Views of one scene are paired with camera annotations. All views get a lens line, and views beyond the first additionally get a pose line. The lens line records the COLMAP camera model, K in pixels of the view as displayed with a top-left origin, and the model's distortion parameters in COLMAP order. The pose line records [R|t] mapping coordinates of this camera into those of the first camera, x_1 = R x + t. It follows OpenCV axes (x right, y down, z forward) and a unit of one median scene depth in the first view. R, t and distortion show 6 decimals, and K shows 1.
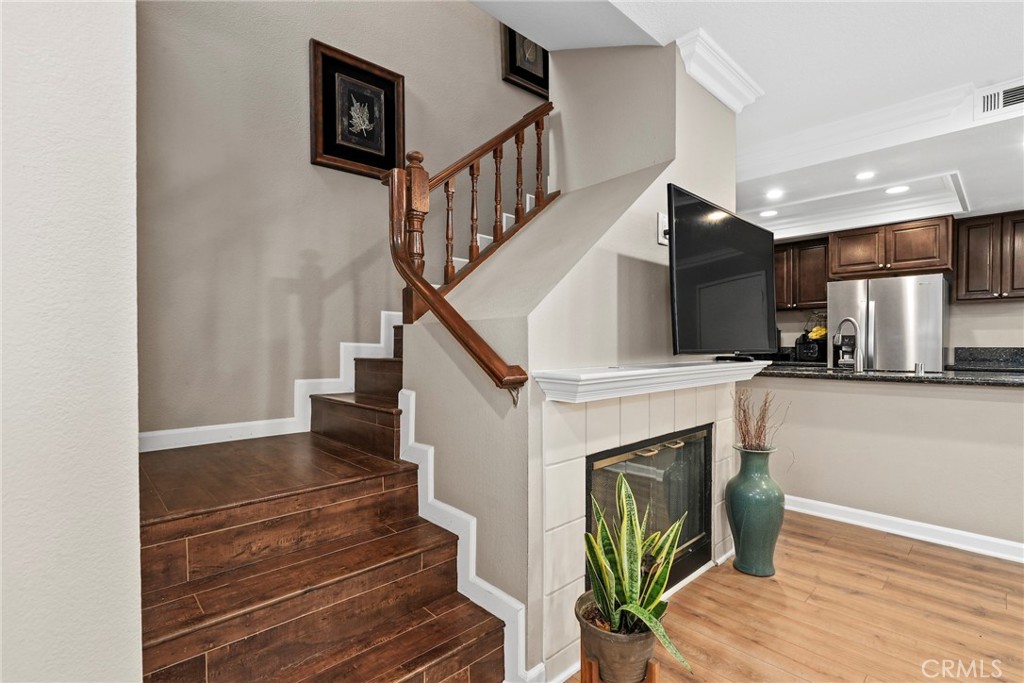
lens RADIAL K [[471.0, 0, 514.5], [0, 471.0, 348.1], [0, 0, 1]] dist [-0.002010, -0.000542]
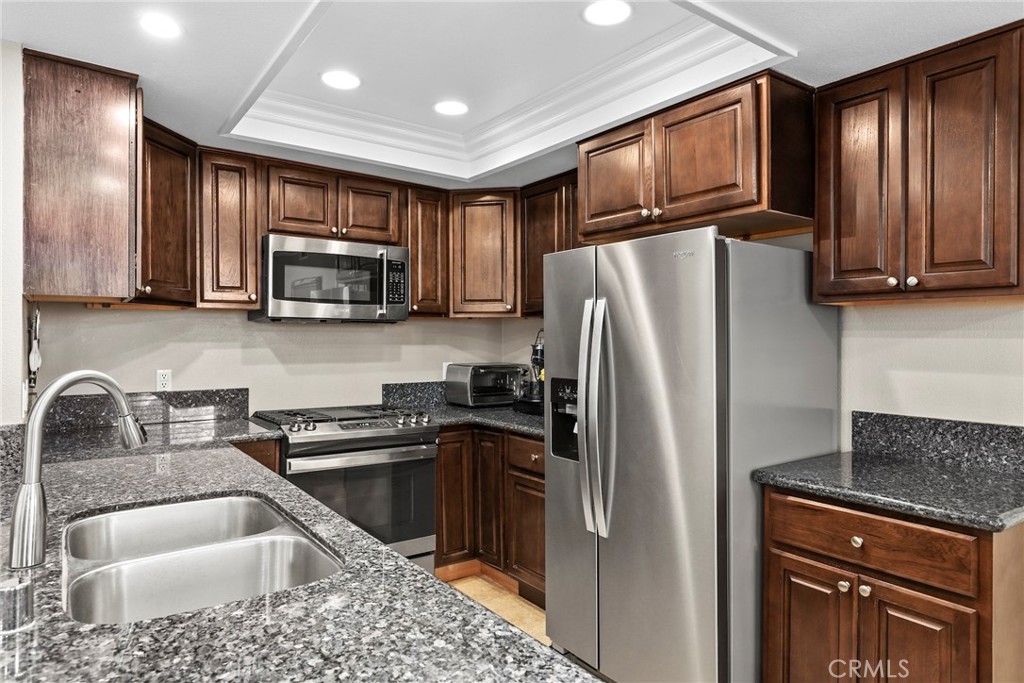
lens RADIAL K [[614.7, 0, 511.0], [0, 614.7, 341.1], [0, 0, 1]] dist [-0.004298, 0.001862]
pose [[0.991861, 0.000797, -0.127323, 0.860165], [-0.001860, 0.999964, -0.008232, -0.068426], [0.127312, 0.008402, 0.991827, 0.532619]]
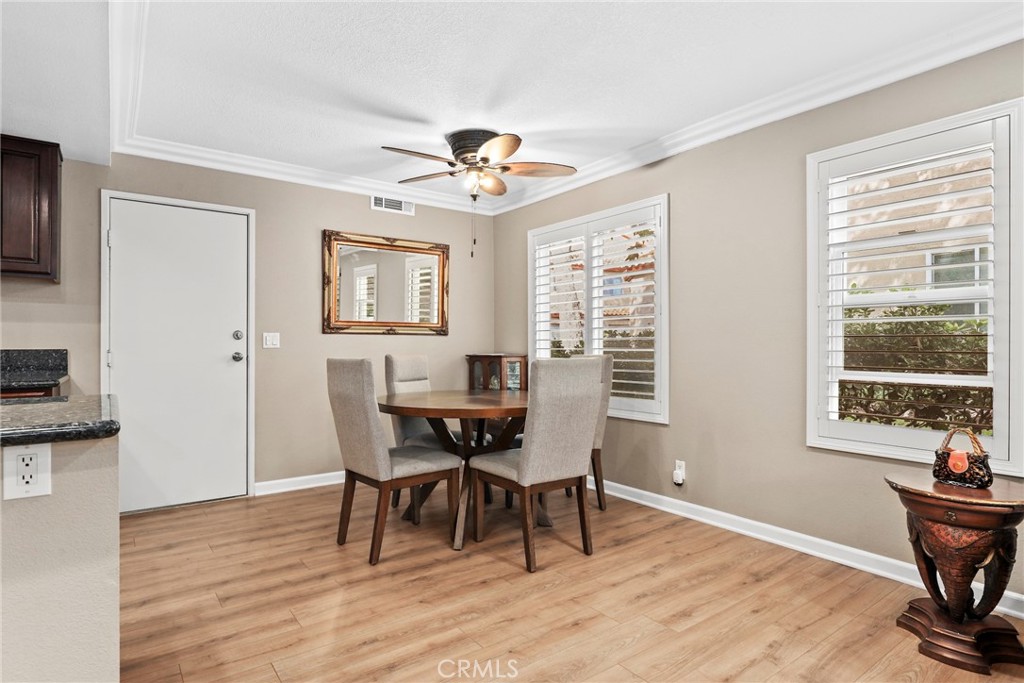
lens RADIAL K [[554.3, 0, 516.8], [0, 554.3, 346.8], [0, 0, 1]] dist [-0.014810, 0.000906]
pose [[0.110204, -0.005029, 0.993896, 0.434348], [0.006902, 0.999967, 0.004294, -0.003790], [-0.993885, 0.006387, 0.110236, 0.249464]]
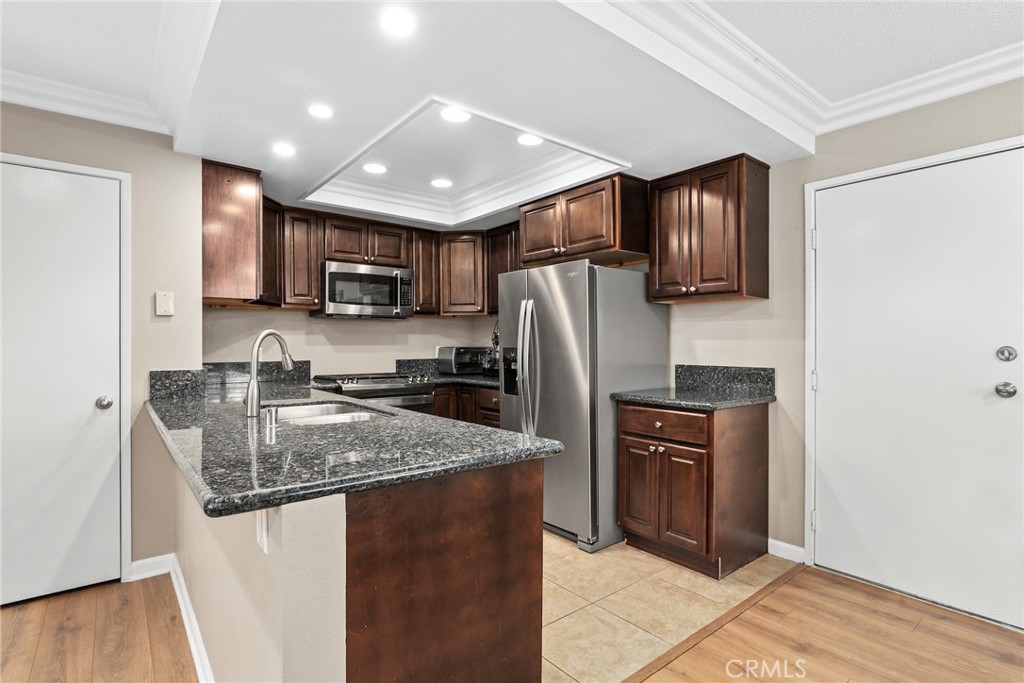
lens RADIAL K [[496.0, 0, 511.5], [0, 496.0, 344.4], [0, 0, 1]] dist [-0.015473, -0.000996]
pose [[0.997007, -0.004793, -0.077163, 0.904368], [0.004360, 0.999974, -0.005788, -0.034506], [0.077188, 0.005434, 0.997002, 0.298059]]
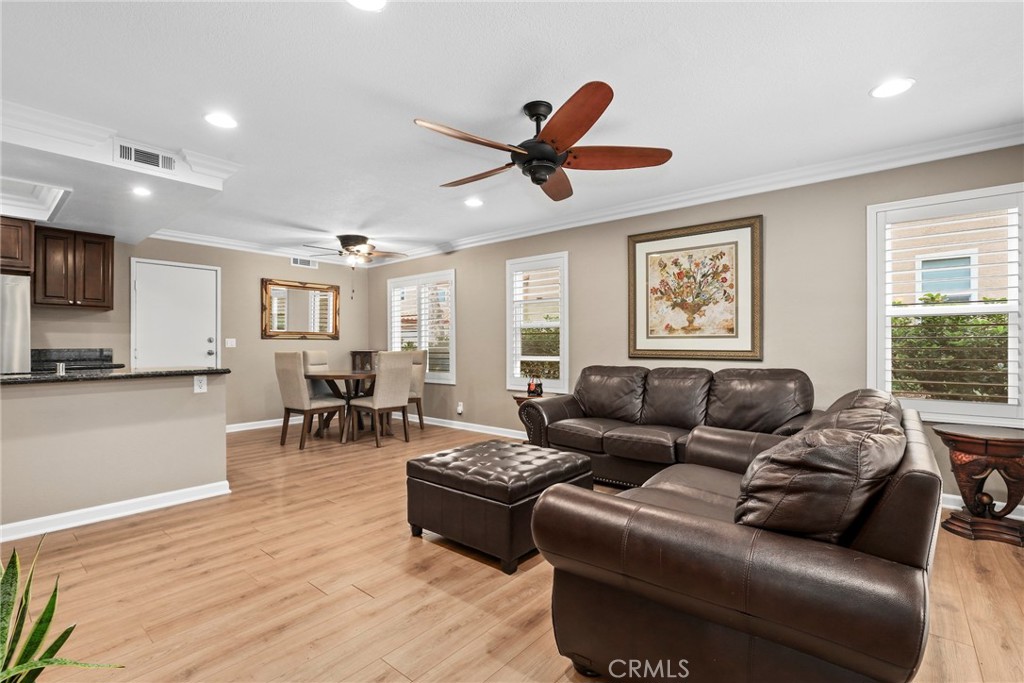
lens RADIAL K [[471.0, 0, 509.6], [0, 471.0, 342.3], [0, 0, 1]] dist [-0.002010, -0.000542]
pose [[-0.112170, 0.005163, 0.993676, -0.234094], [0.009724, 0.999944, -0.004098, -0.001888], [-0.993641, 0.009203, -0.112214, 0.087347]]
